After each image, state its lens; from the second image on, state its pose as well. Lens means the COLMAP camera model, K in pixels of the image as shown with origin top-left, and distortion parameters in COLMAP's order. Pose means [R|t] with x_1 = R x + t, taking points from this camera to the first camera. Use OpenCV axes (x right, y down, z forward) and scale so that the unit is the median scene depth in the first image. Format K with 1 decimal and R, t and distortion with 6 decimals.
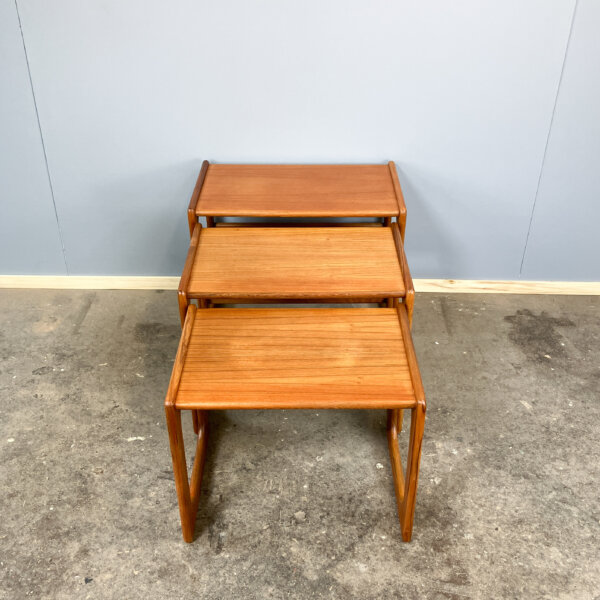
lens RADIAL K [[688.3, 0, 298.8], [0, 688.3, 327.1], [0, 0, 1]] dist [0.175274, -0.657831]
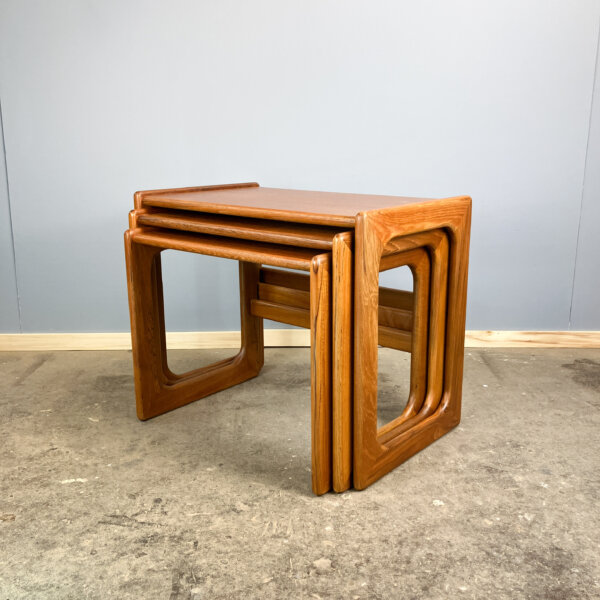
lens RADIAL K [[676.3, 0, 312.1], [0, 676.3, 300.1], [0, 0, 1]] dist [0.013318, 0.002441]
pose [[0.999422, -0.010285, 0.032413, -0.021852], [0.020947, 0.937064, -0.348528, 0.229350], [-0.026789, 0.349006, 0.936738, 0.310668]]
